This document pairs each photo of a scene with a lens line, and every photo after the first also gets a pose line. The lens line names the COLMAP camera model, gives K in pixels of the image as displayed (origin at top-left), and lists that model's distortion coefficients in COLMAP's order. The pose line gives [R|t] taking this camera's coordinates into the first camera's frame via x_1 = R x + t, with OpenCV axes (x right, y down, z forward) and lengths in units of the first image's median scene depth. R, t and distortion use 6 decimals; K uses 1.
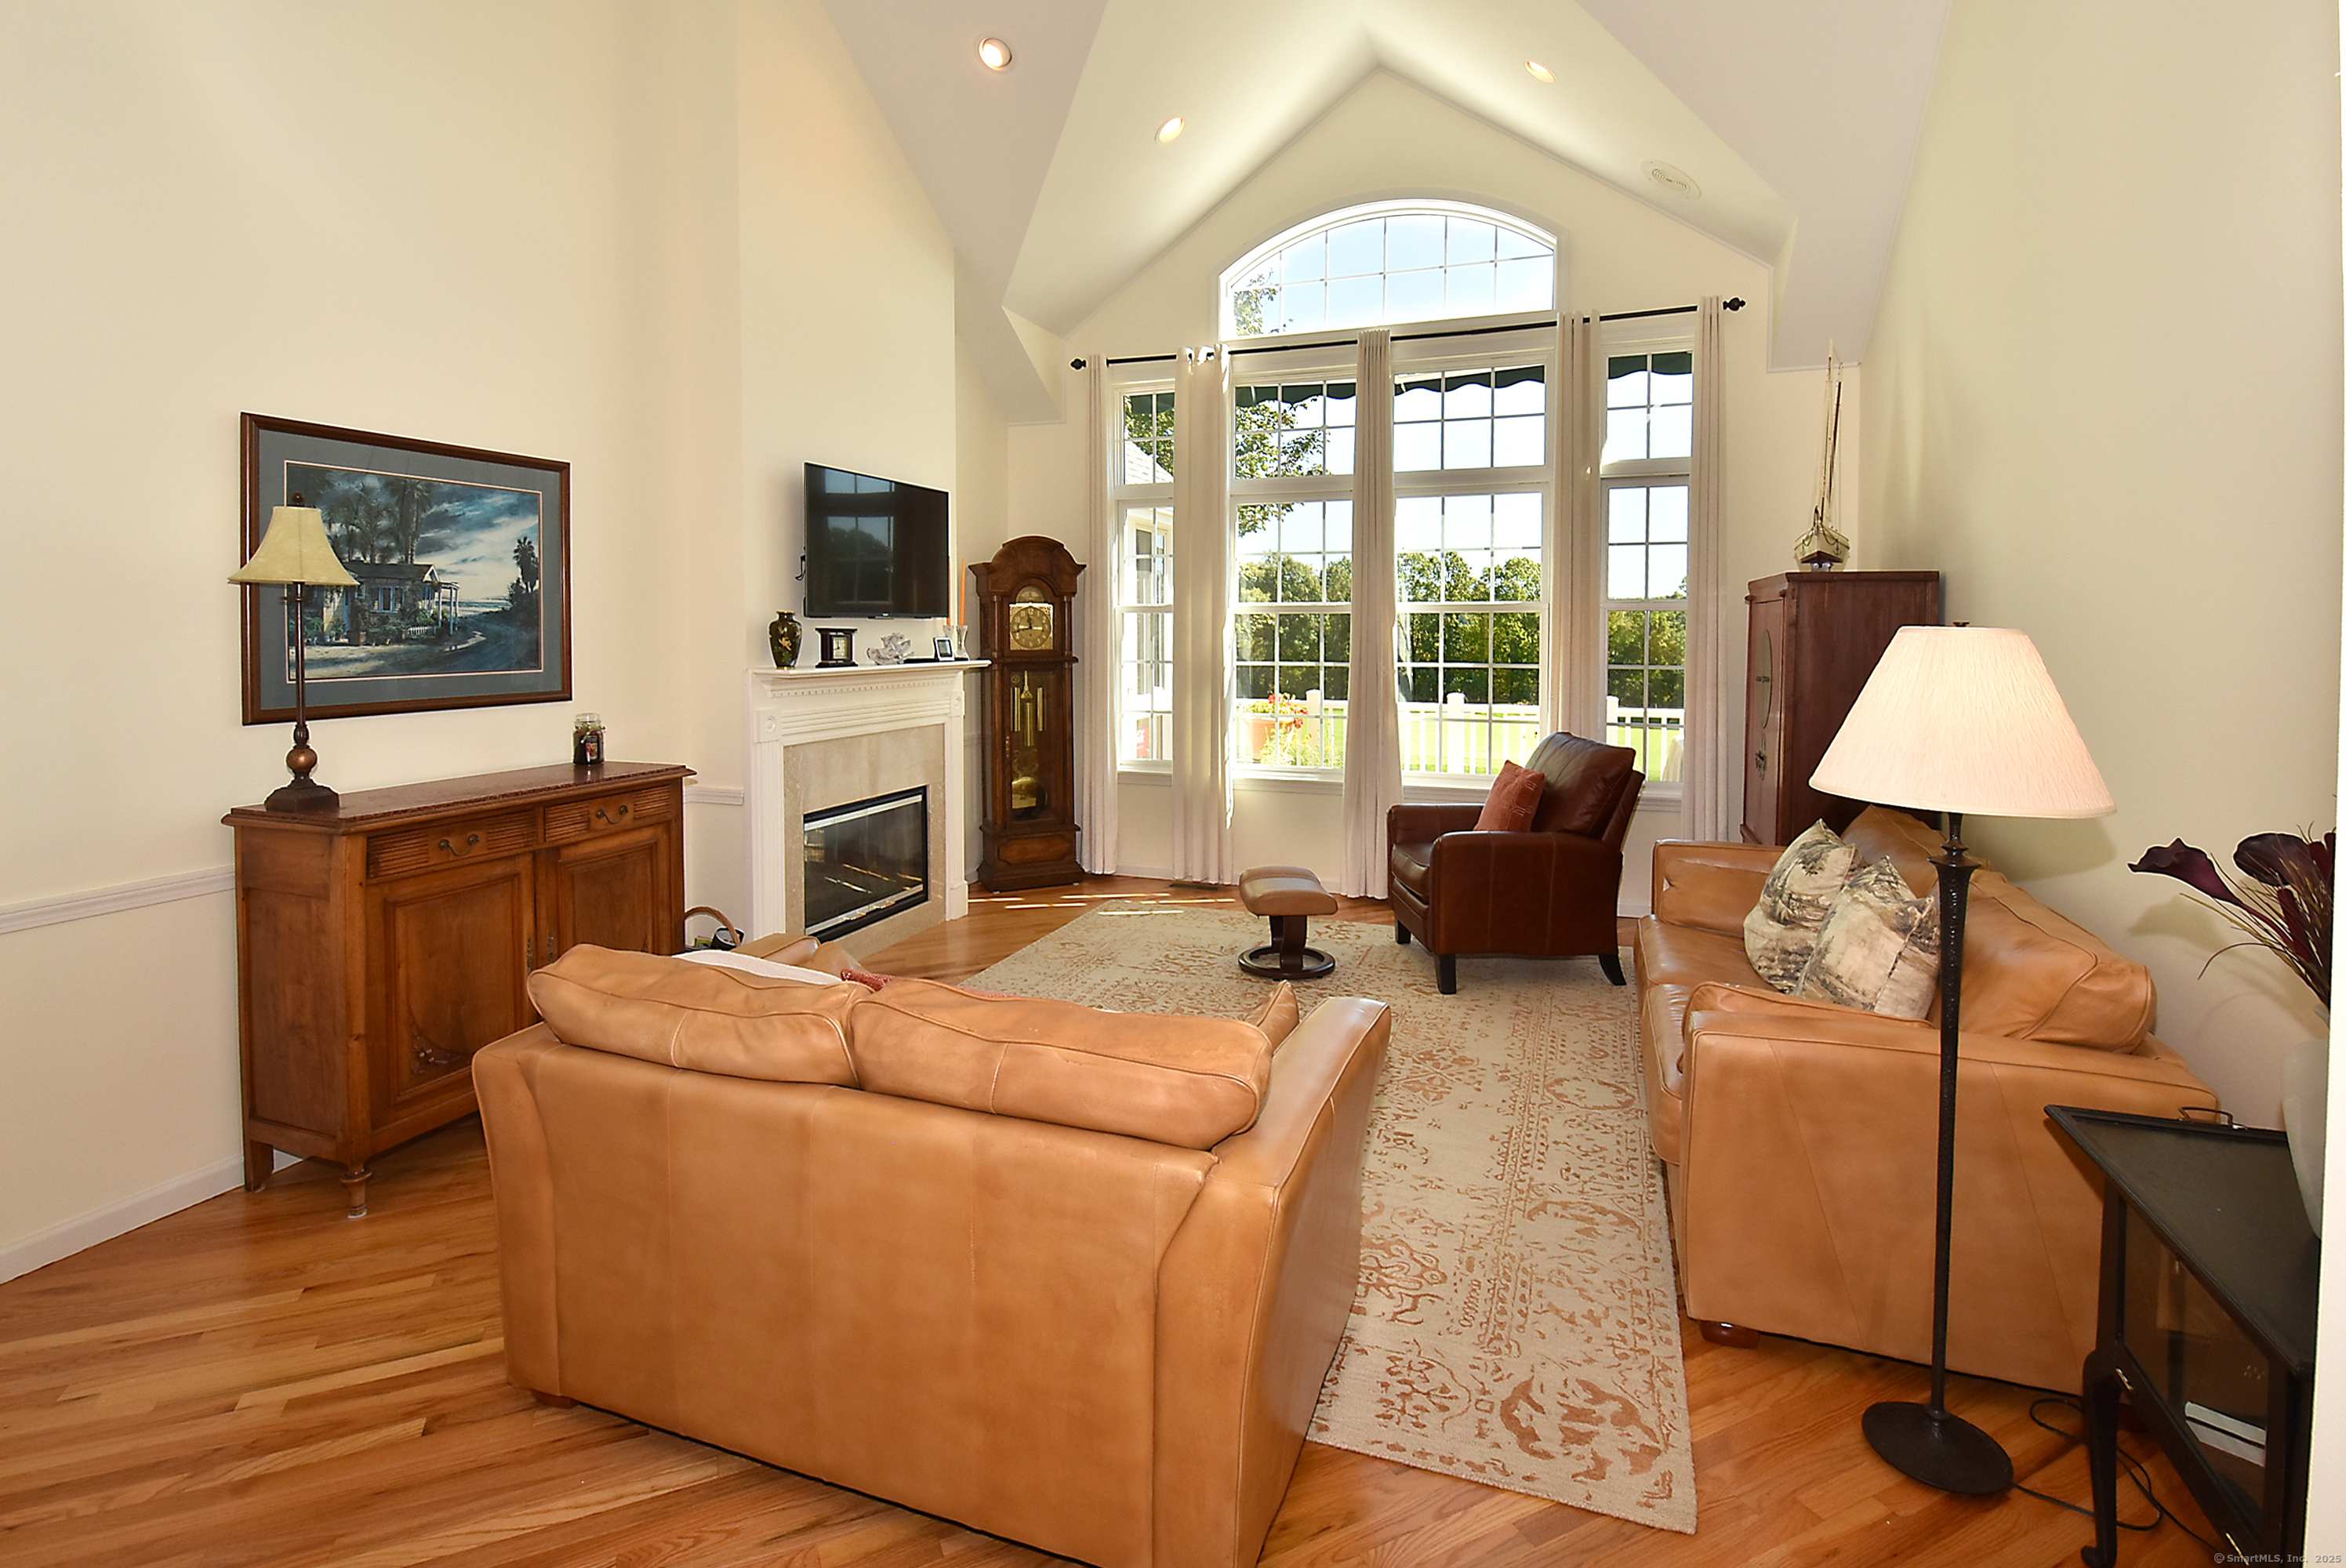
lens RADIAL K [[1121.9, 0, 1133.8], [0, 1121.9, 654.9], [0, 0, 1]] dist [0.004983, -0.001504]
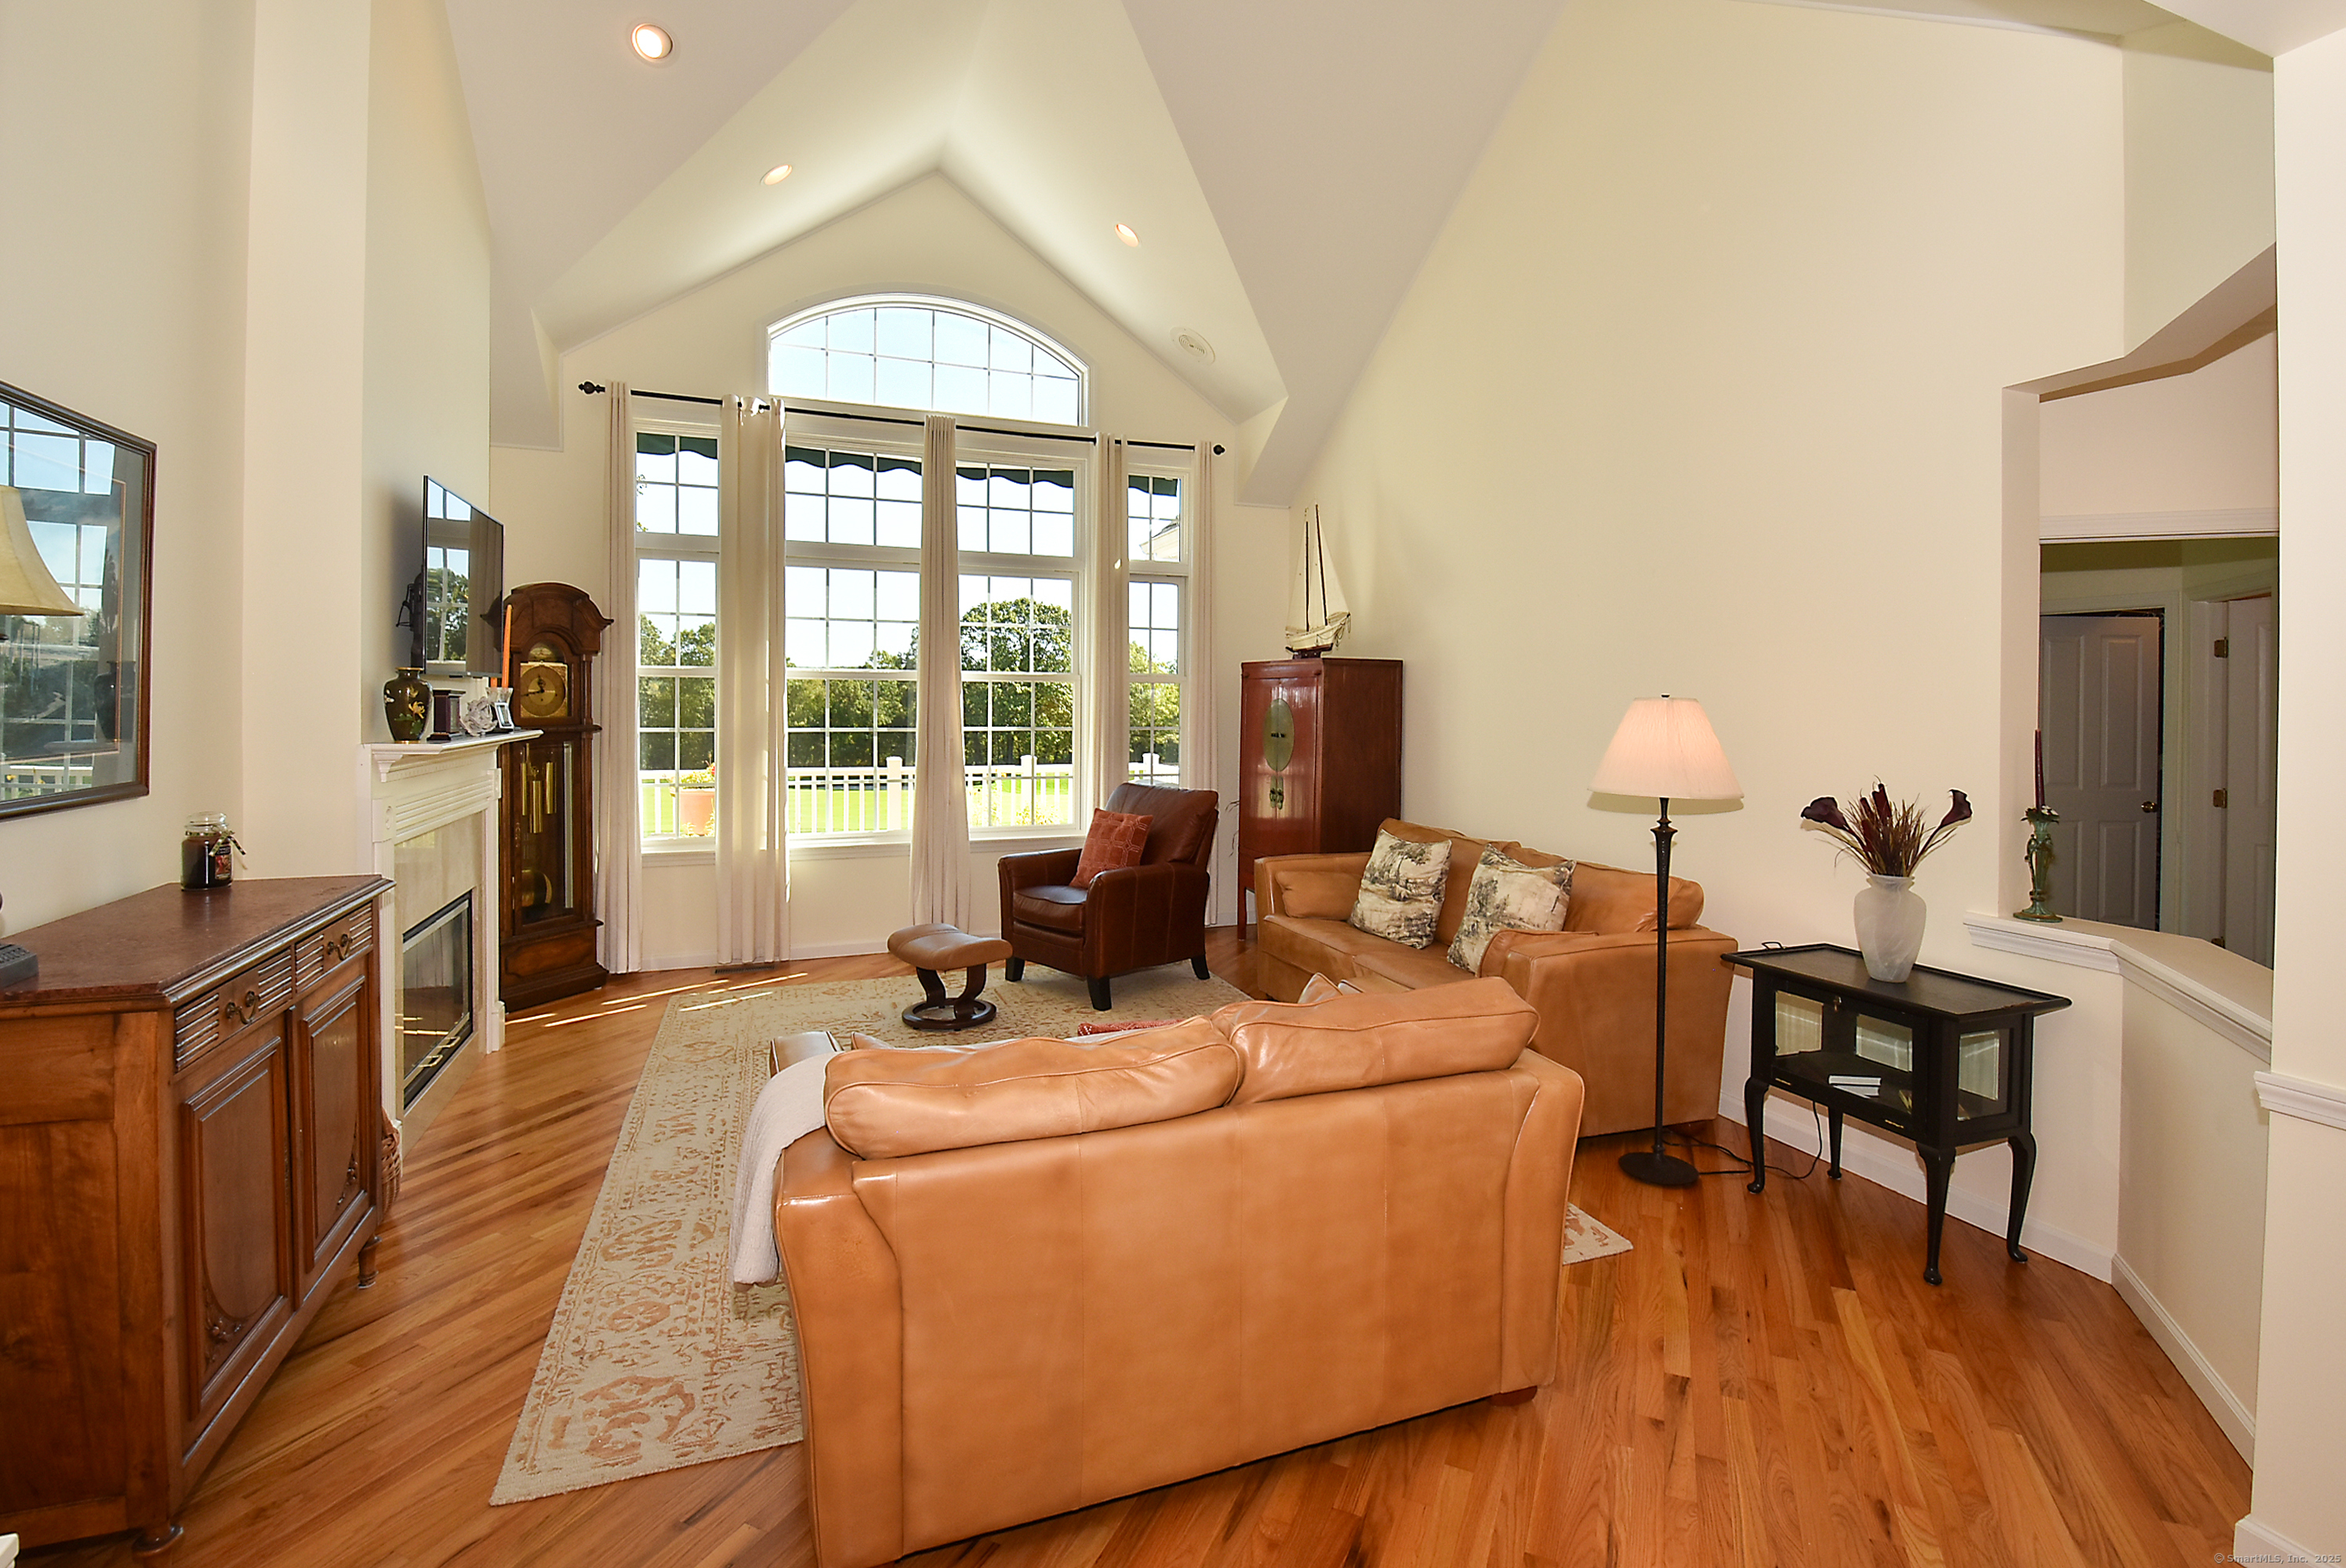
lens RADIAL K [[1121.9, 0, 1152.5], [0, 1121.9, 712.1], [0, 0, 1]] dist [0.004983, -0.001504]
pose [[0.743182, -0.001896, 0.669086, -0.352161], [0.009562, 0.999924, -0.007788, 0.002163], [-0.669020, 0.012186, 0.743144, 0.076339]]
